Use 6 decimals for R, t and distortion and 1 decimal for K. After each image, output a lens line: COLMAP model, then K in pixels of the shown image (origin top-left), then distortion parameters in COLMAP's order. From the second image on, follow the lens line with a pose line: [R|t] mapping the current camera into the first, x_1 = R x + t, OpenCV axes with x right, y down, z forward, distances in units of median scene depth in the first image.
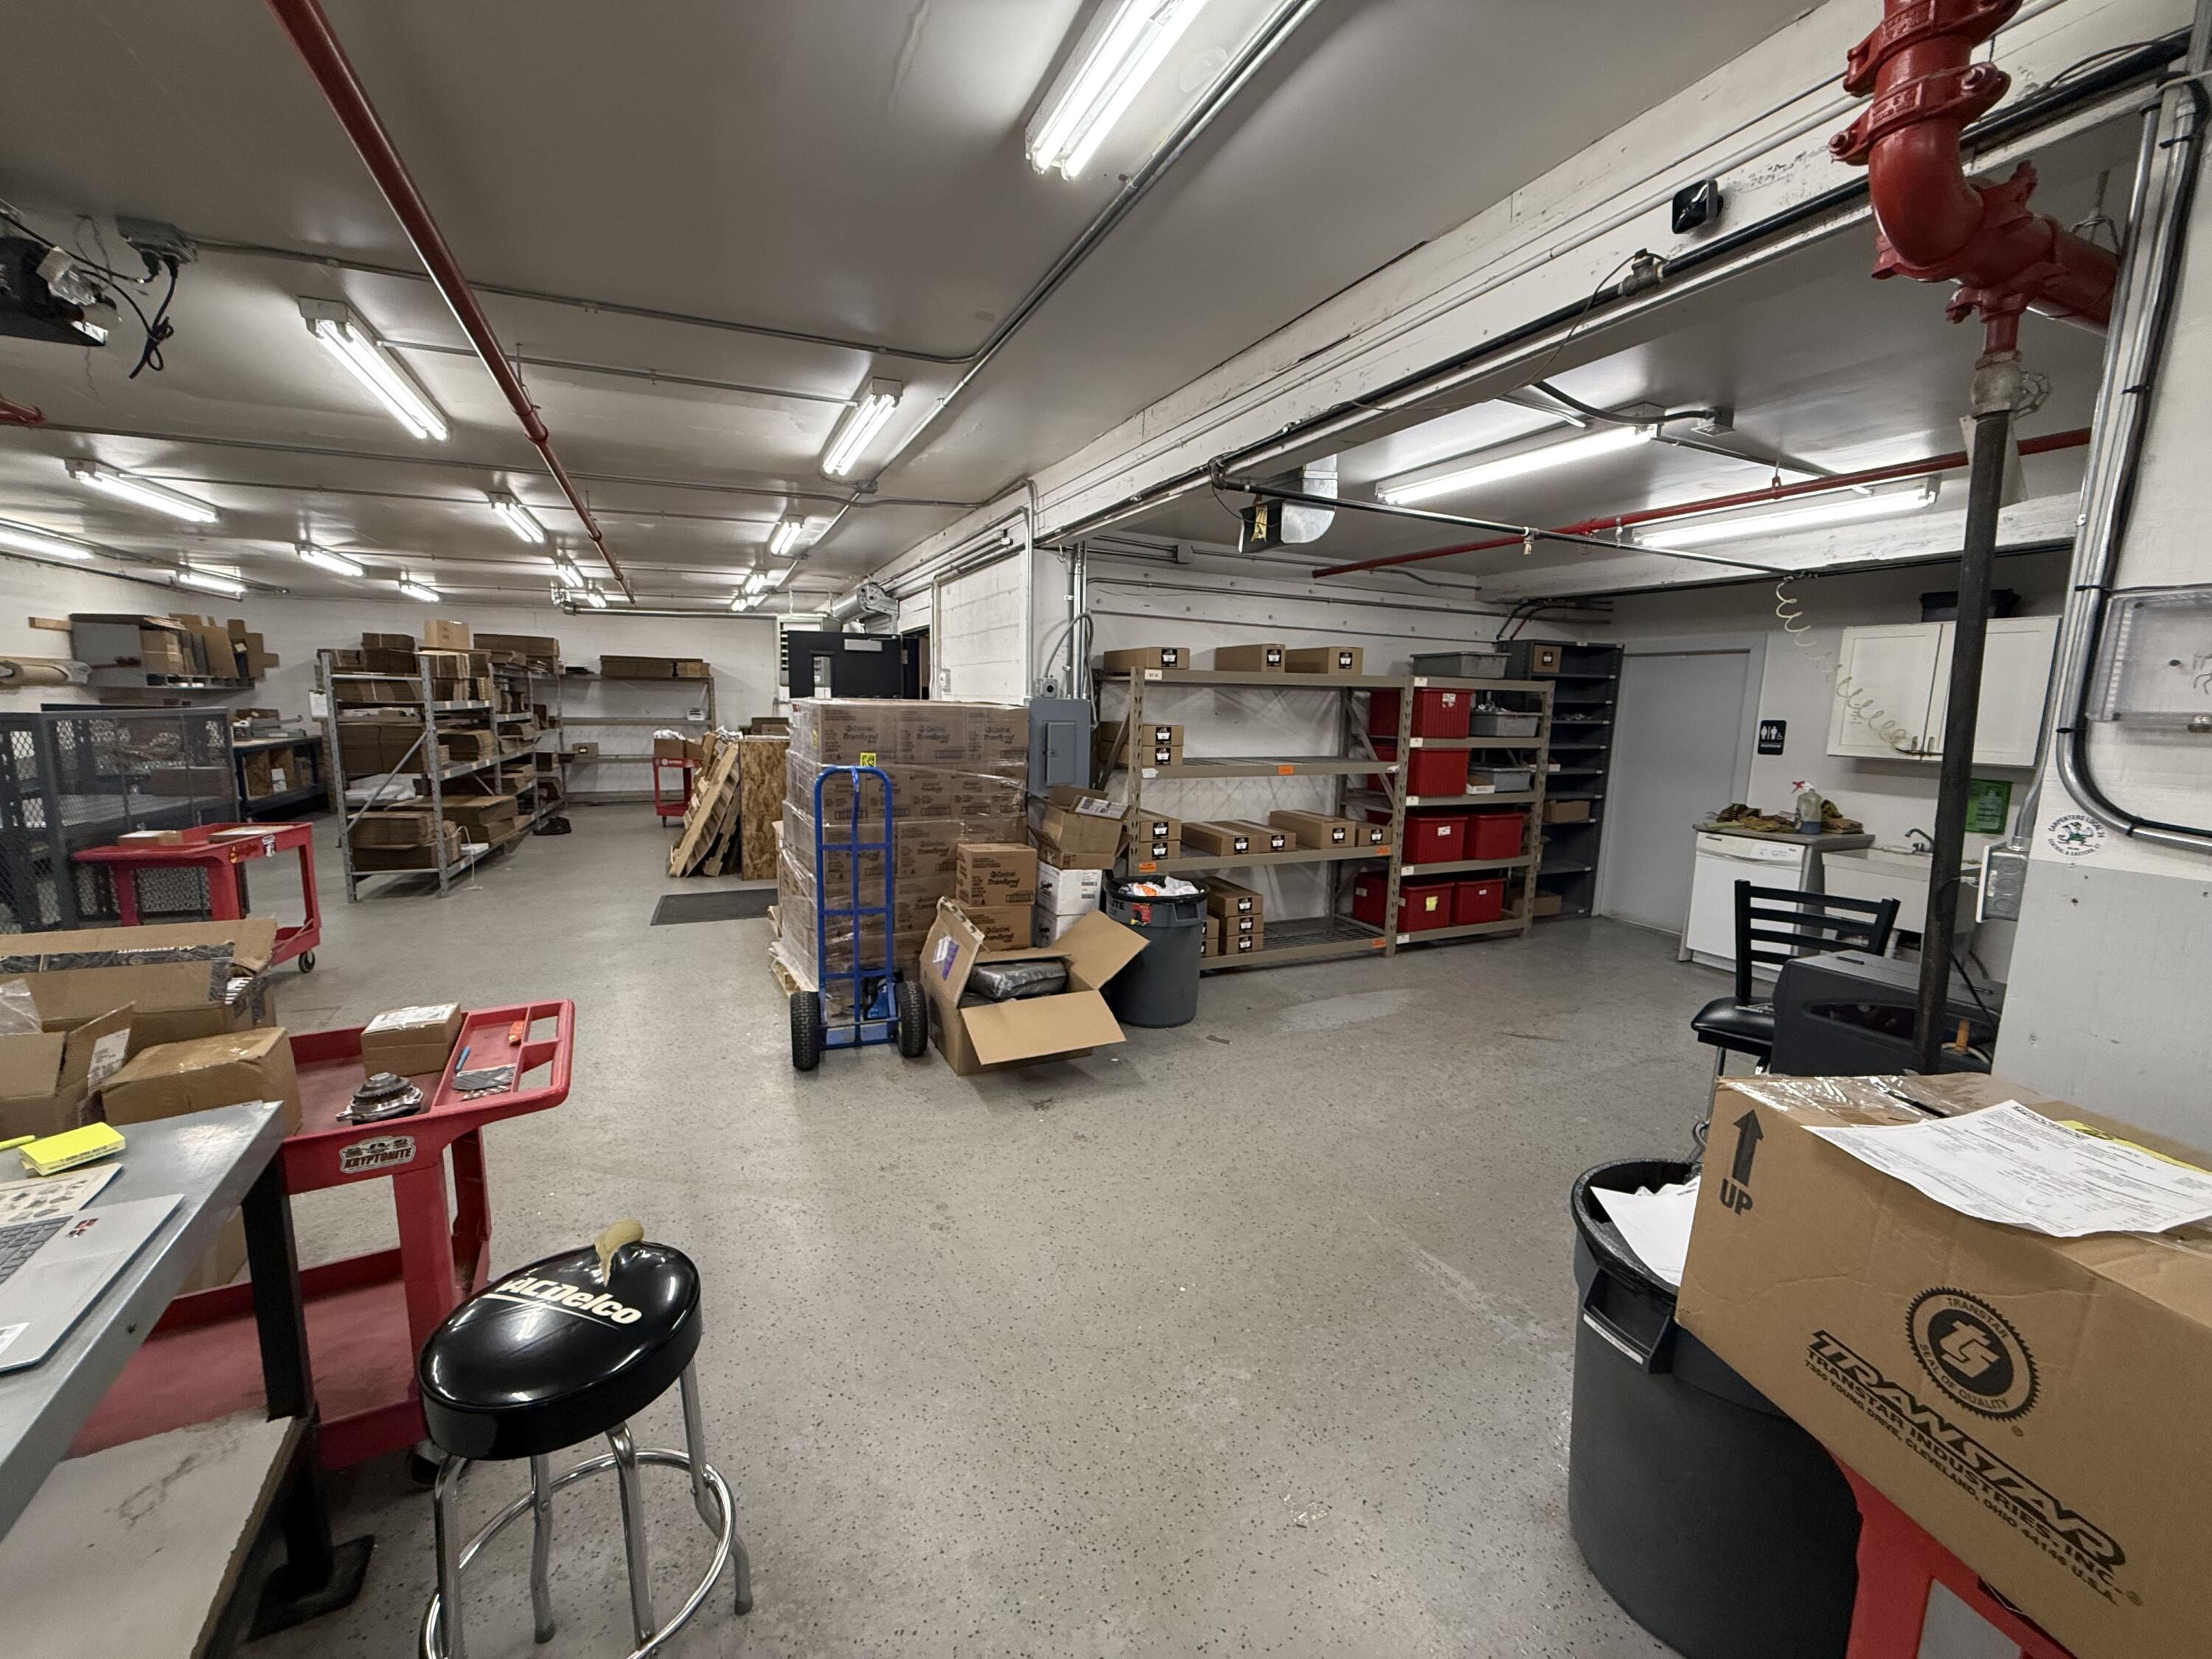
lens RADIAL K [[879.9, 0, 1100.2], [0, 879.9, 833.5], [0, 0, 1]] dist [0.002433, 0.000343]
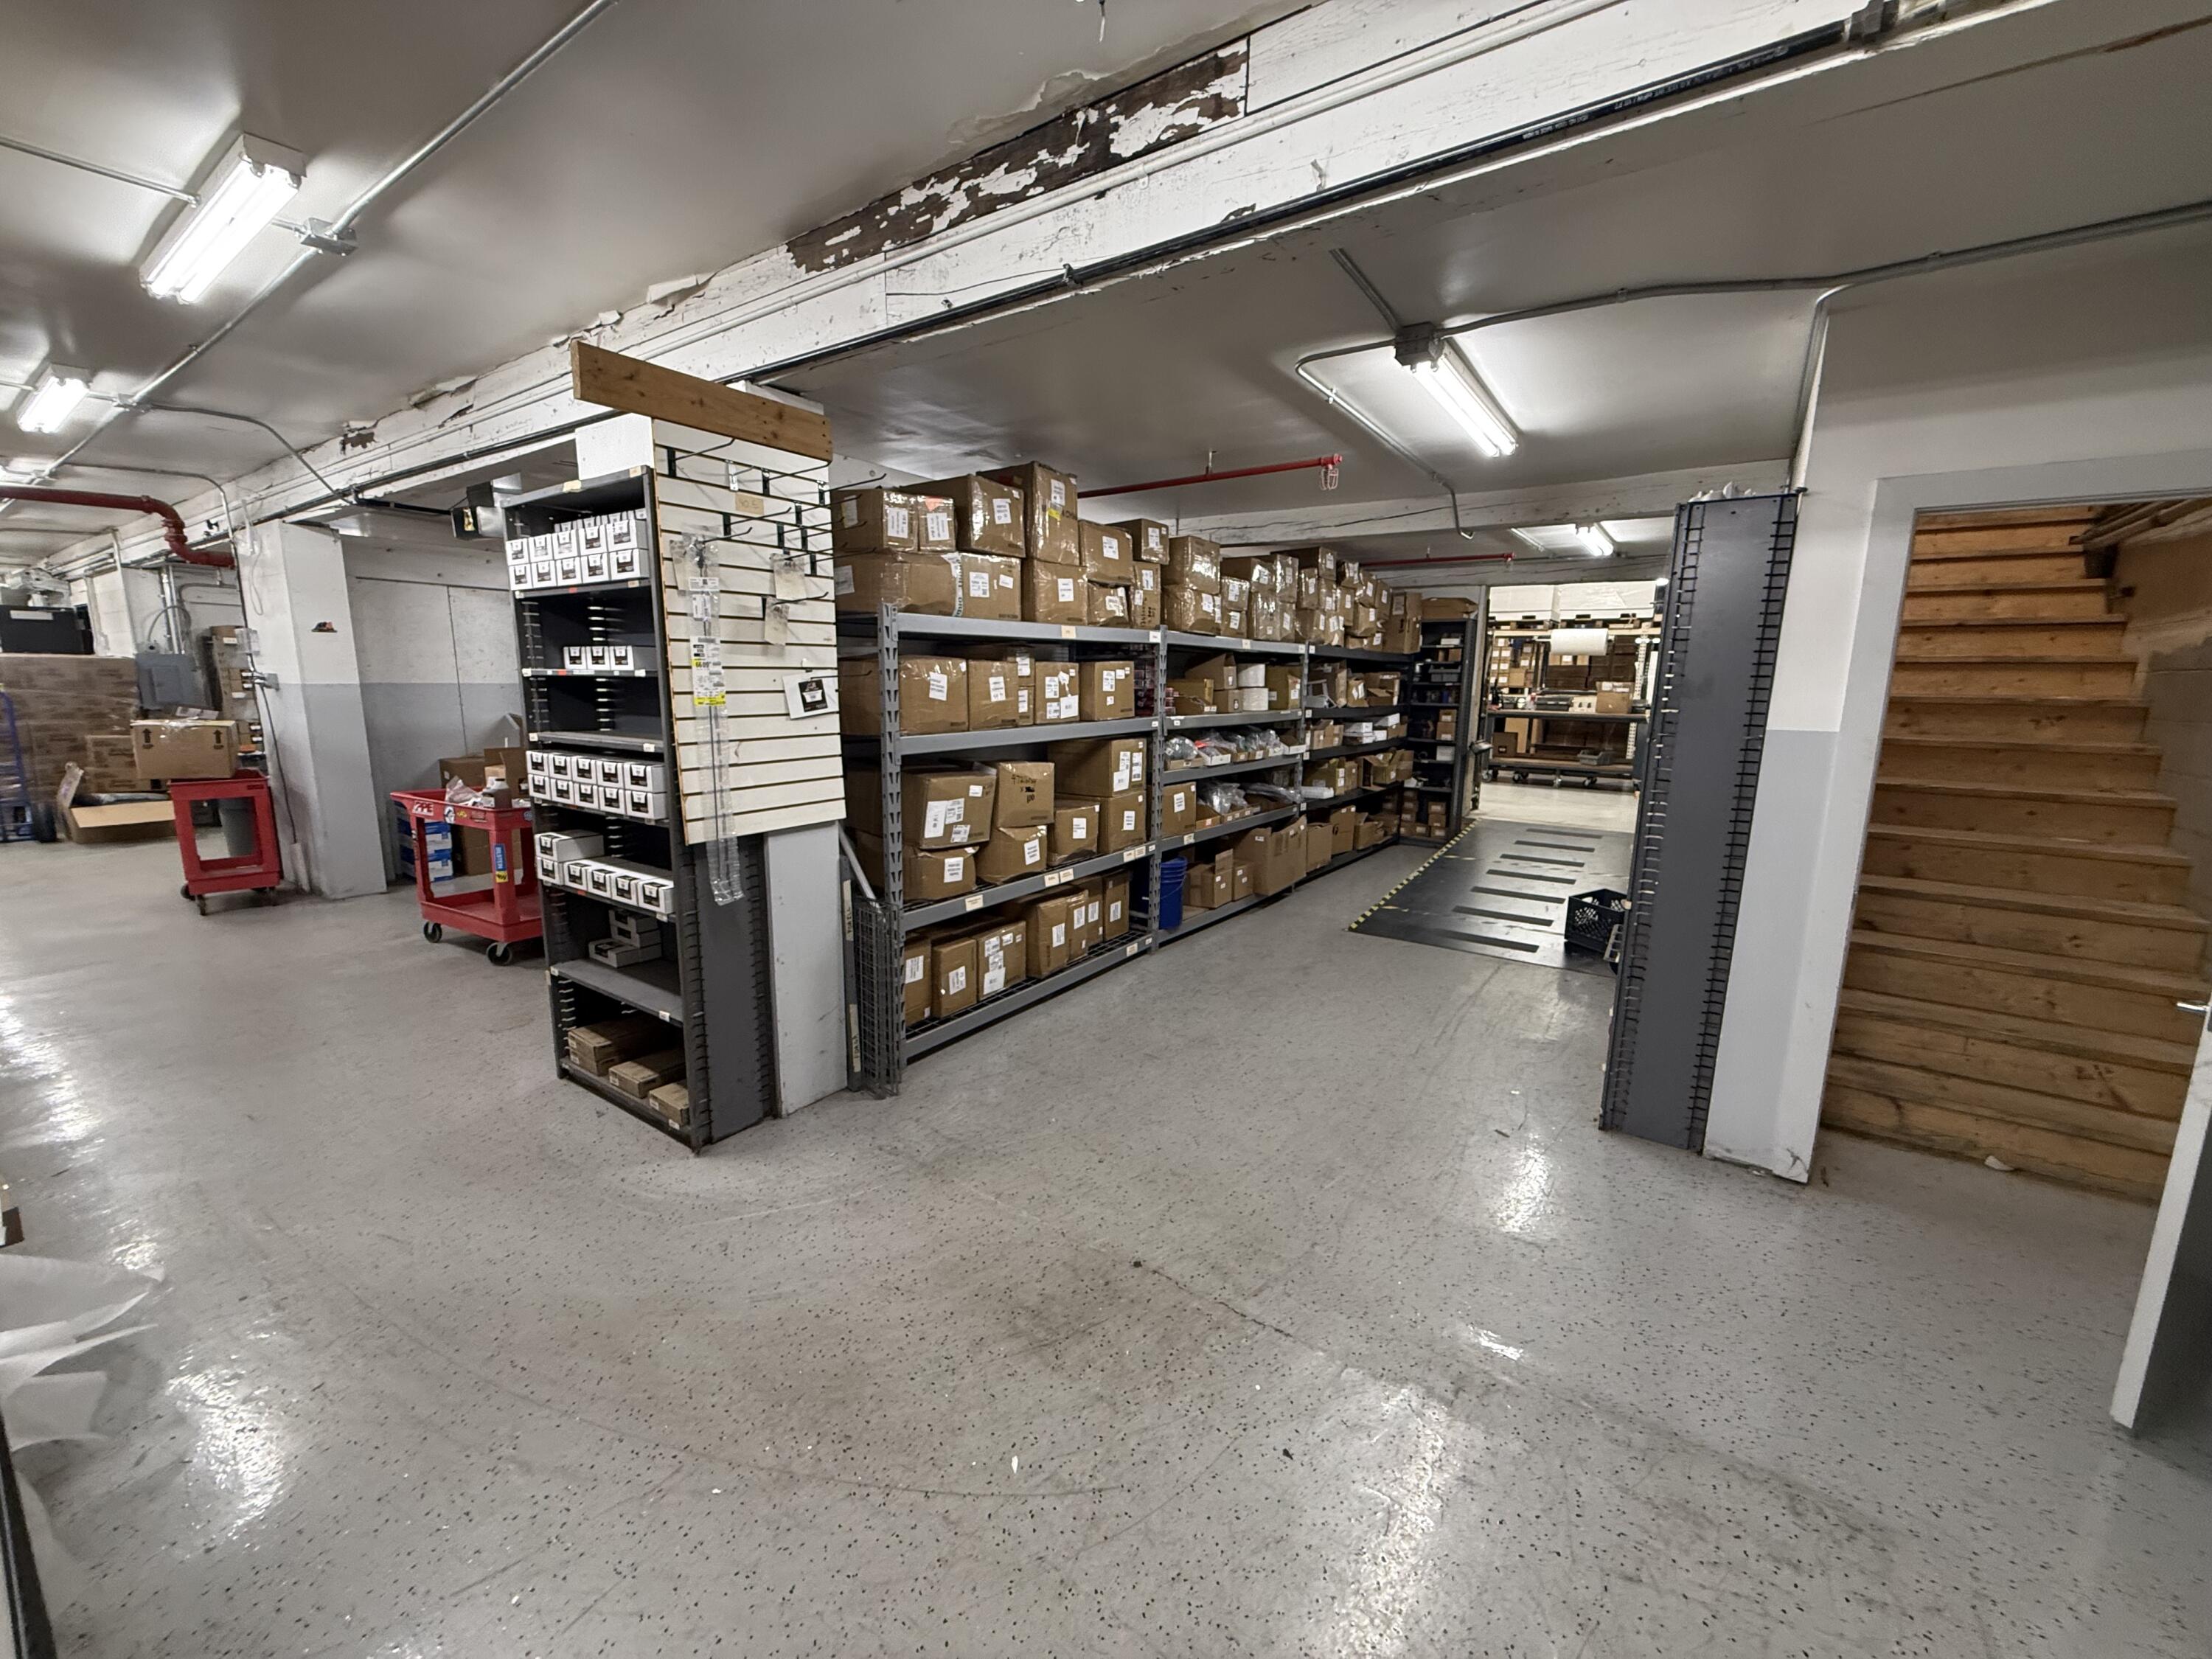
lens RADIAL K [[879.9, 0, 1107.6], [0, 879.9, 820.9], [0, 0, 1]] dist [0.002433, 0.000343]
pose [[0.863502, -0.087811, 0.496643, 0.599339], [0.077988, 0.996130, 0.040529, 0.226853], [-0.498280, 0.003735, 0.867008, -1.302021]]
